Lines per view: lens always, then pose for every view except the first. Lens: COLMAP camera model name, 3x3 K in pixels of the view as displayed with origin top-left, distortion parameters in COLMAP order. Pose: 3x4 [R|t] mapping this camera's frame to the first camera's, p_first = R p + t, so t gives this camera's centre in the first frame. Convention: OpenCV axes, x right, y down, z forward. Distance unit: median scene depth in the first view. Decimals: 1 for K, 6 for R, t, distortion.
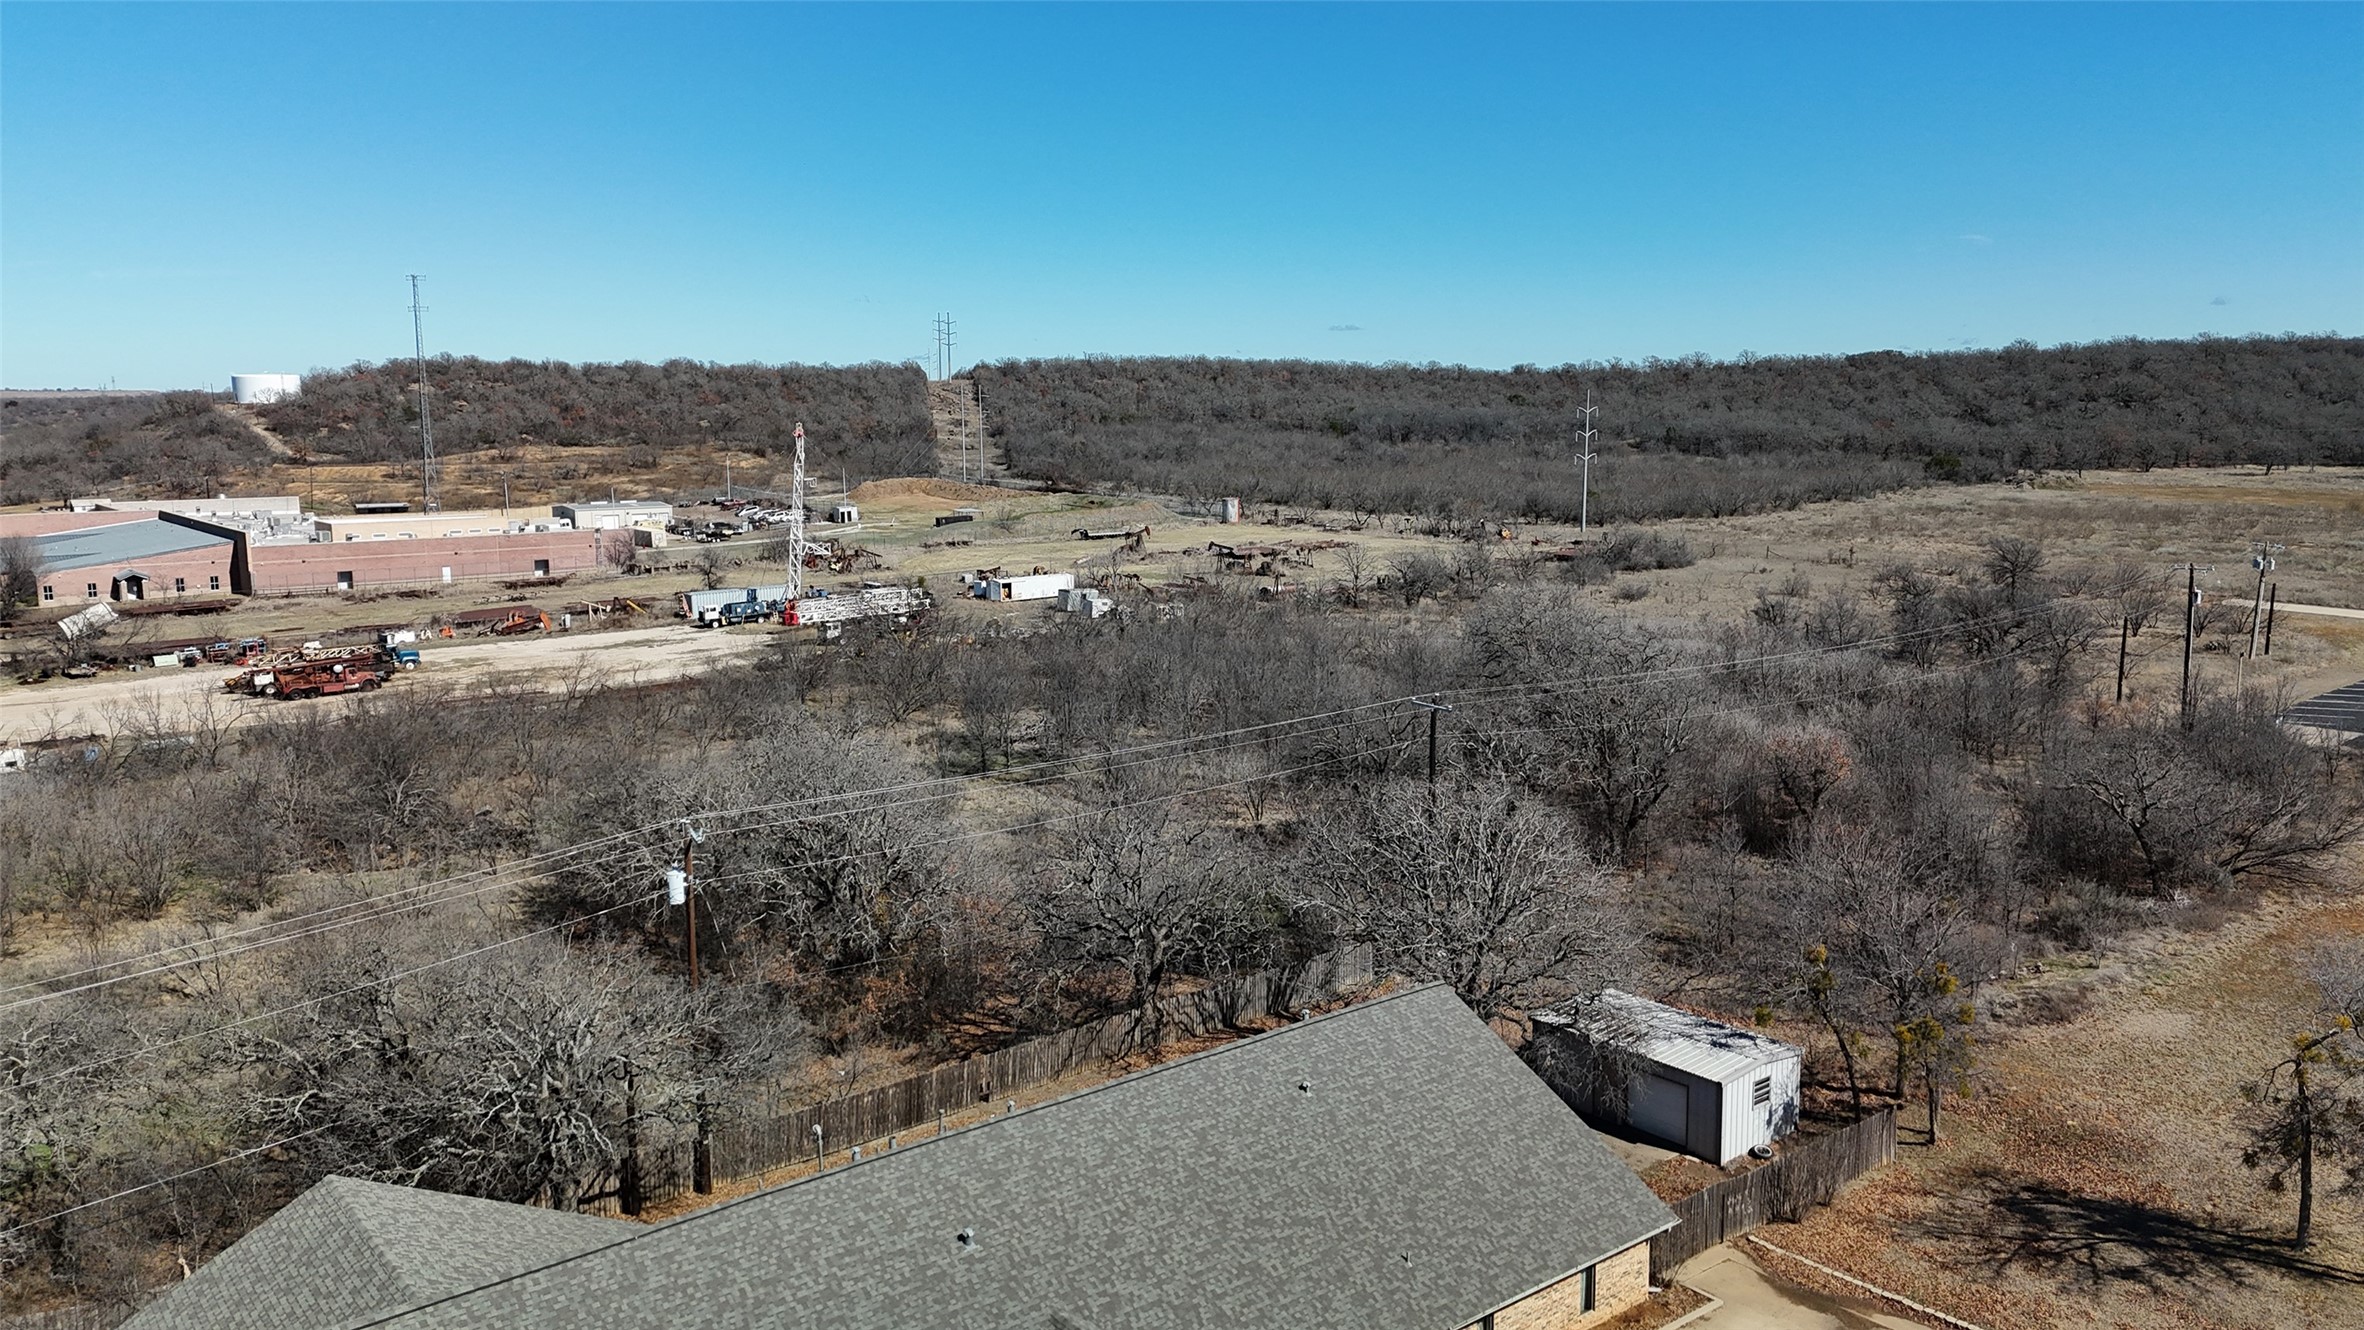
lens RADIAL K [[1718.8, 0, 1182.0], [0, 1718.8, 665.0], [0, 0, 1]] dist [0.080356, -0.074745]
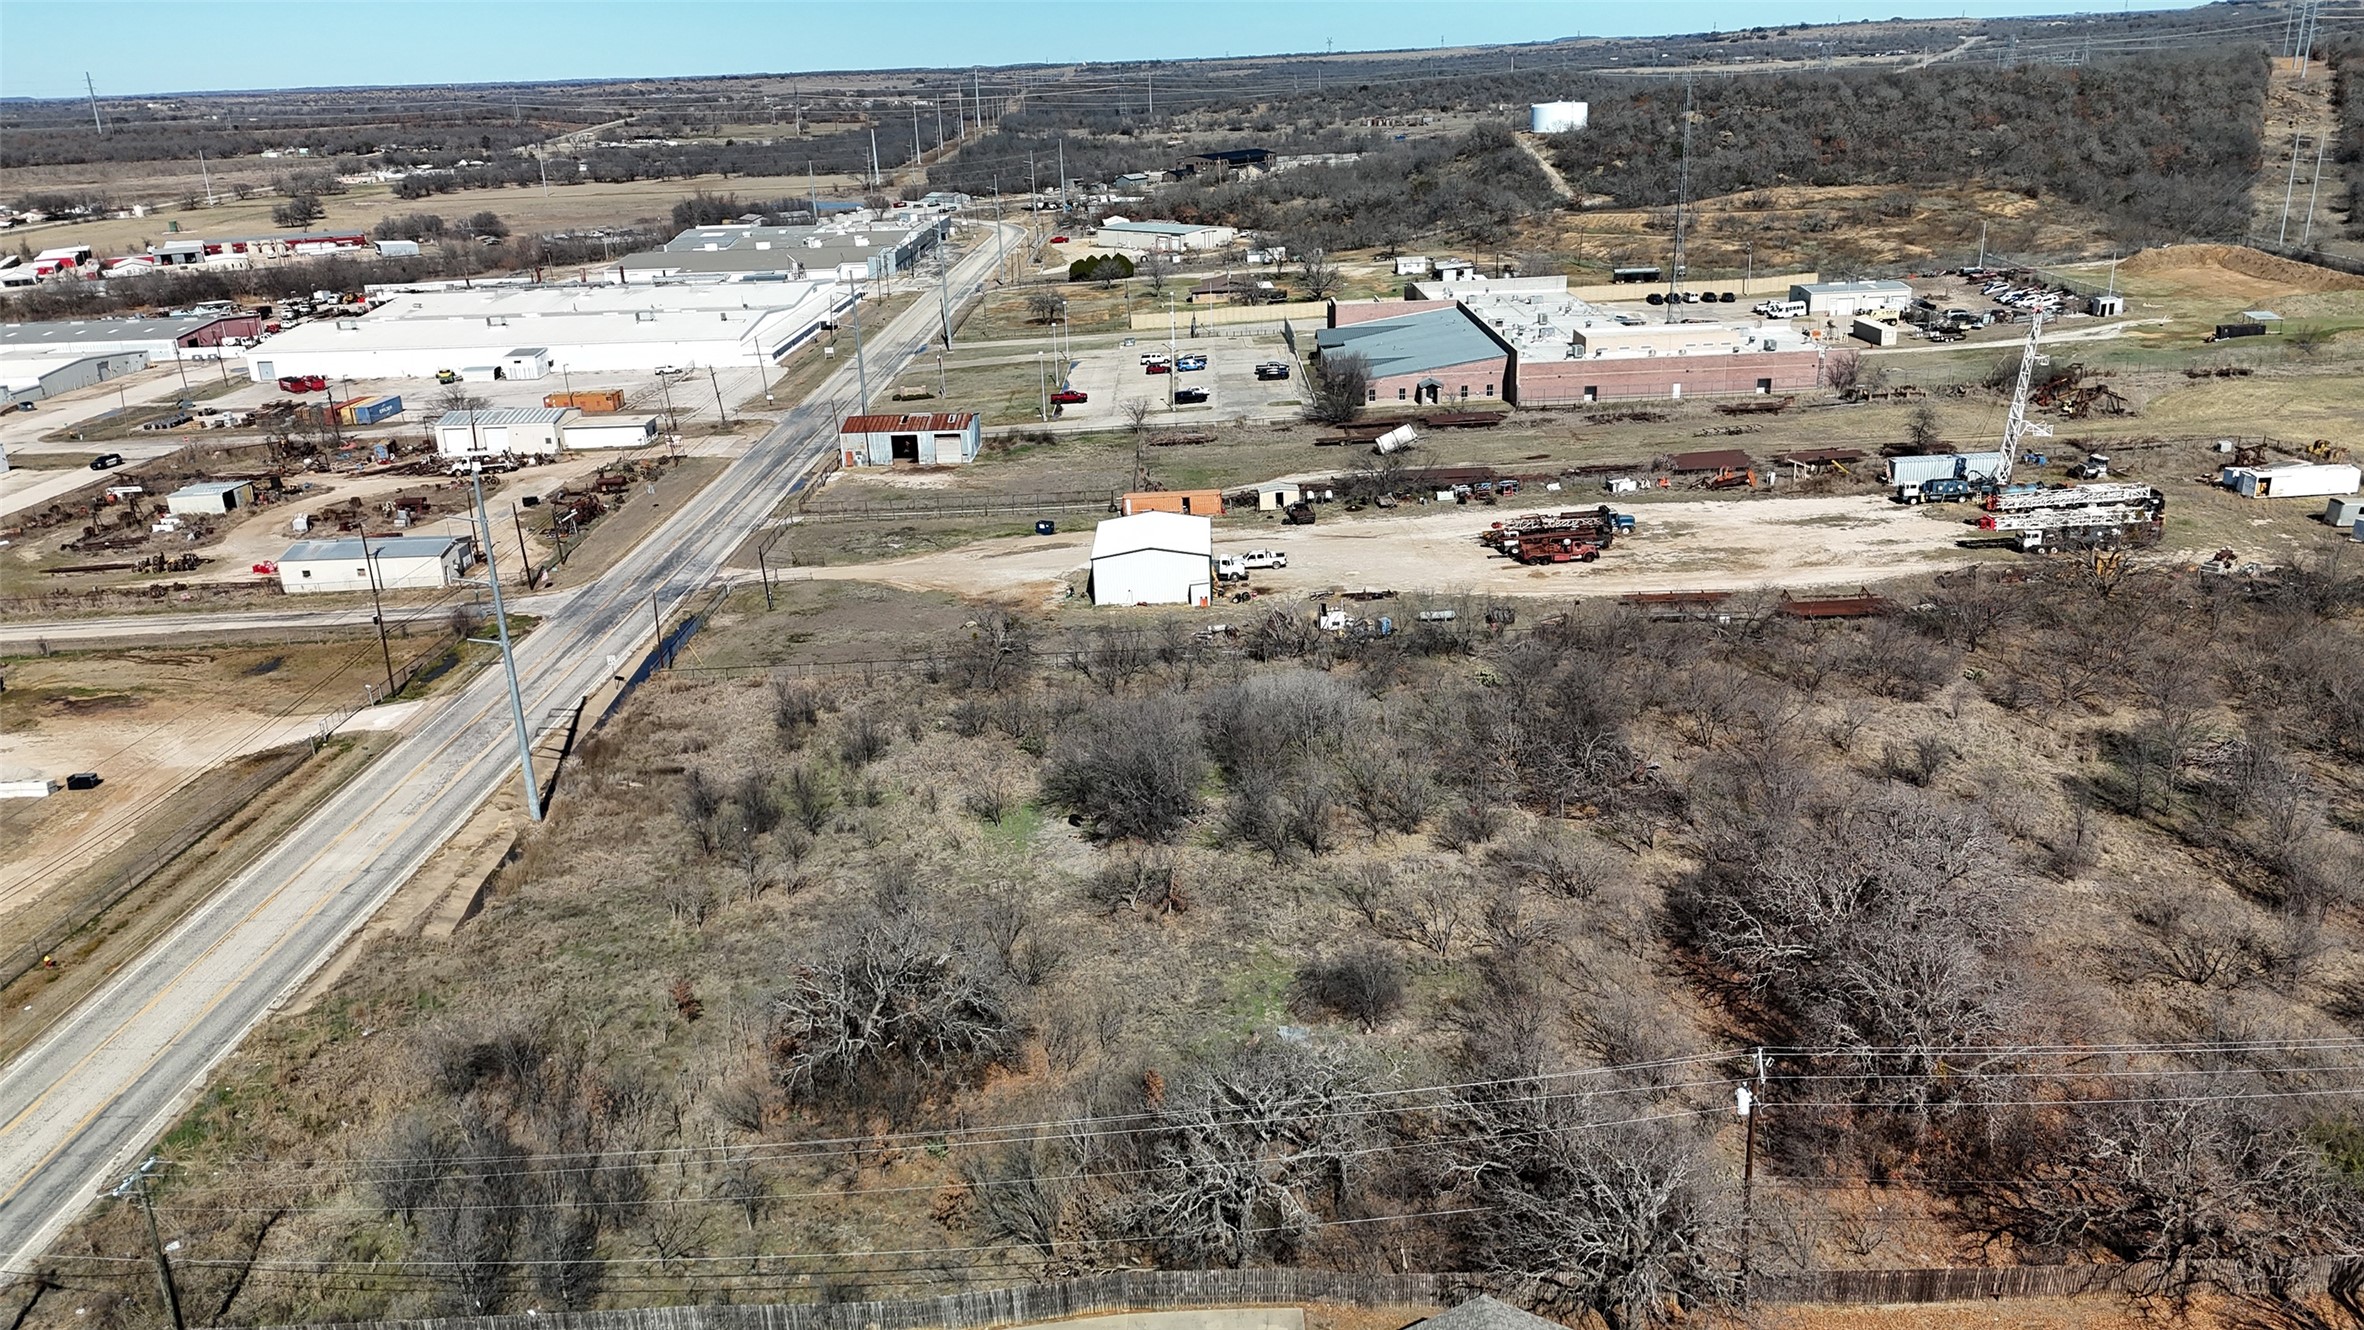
lens RADIAL K [[1735.3, 0, 1196.5], [0, 1735.3, 660.9], [0, 0, 1]] dist [0.083522, -0.070642]
pose [[0.781511, 0.182532, -0.596593, 0.025380], [-0.064279, 0.974713, 0.214017, -0.098942], [0.620572, -0.128908, 0.773481, -0.052624]]
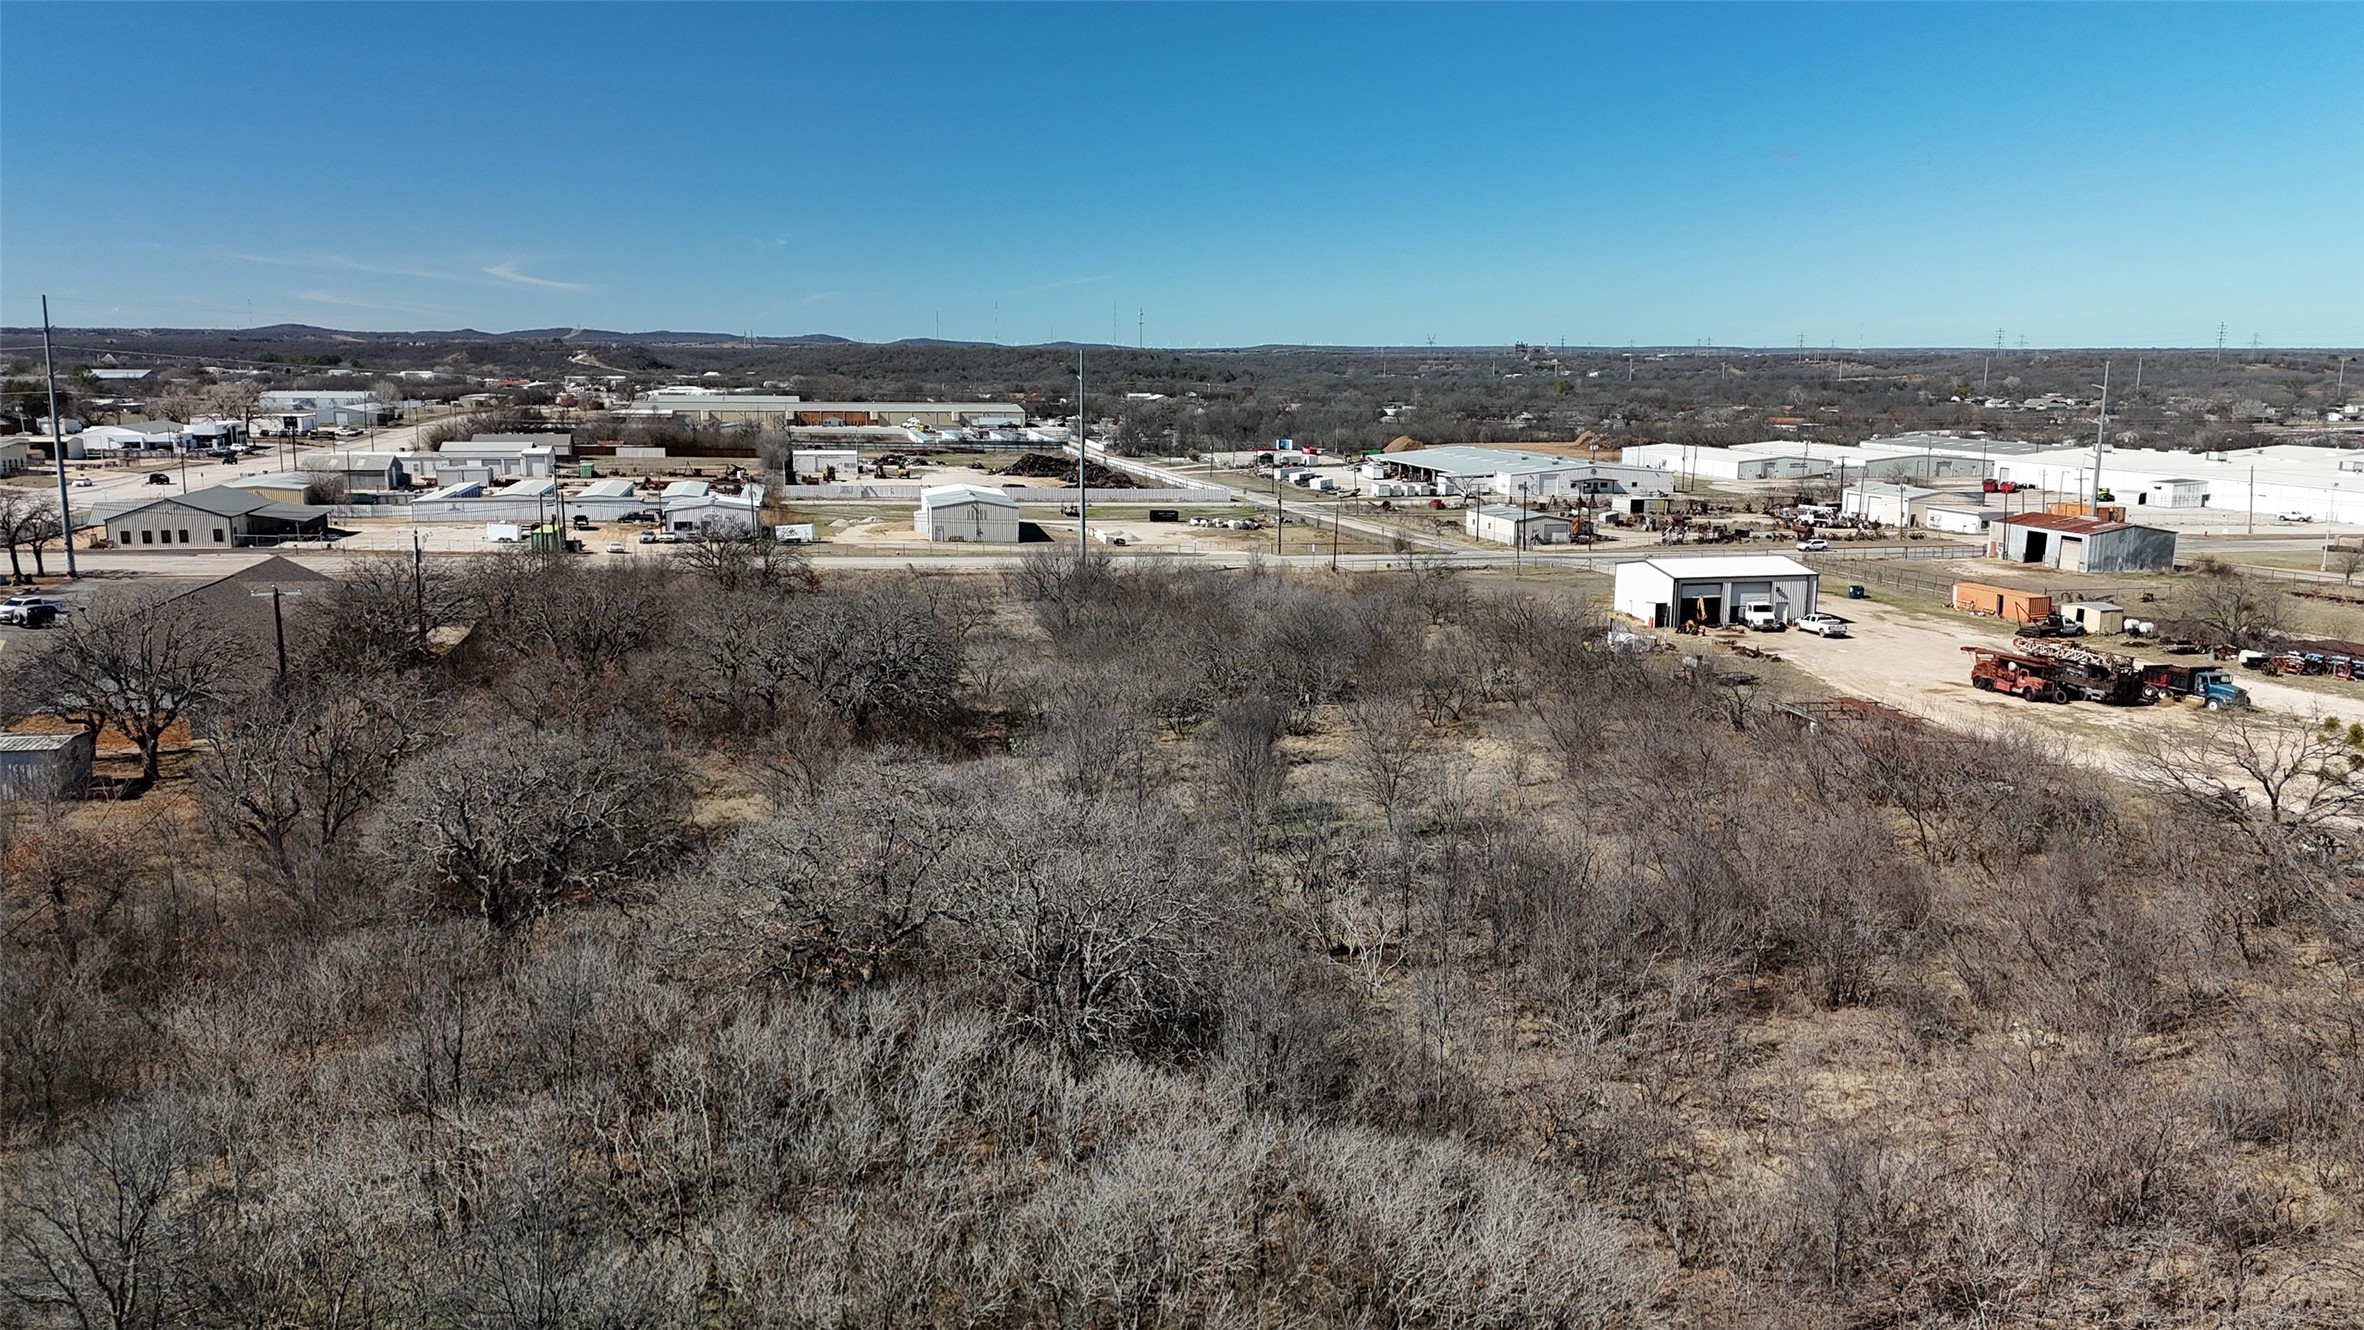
lens RADIAL K [[1713.7, 0, 1187.7], [0, 1713.7, 660.0], [0, 0, 1]] dist [0.097816, -0.118385]
pose [[-0.433961, 0.164129, -0.885855, 0.284961], [-0.138822, 0.959341, 0.245750, -0.098308], [0.890172, 0.229622, -0.393532, 0.612894]]
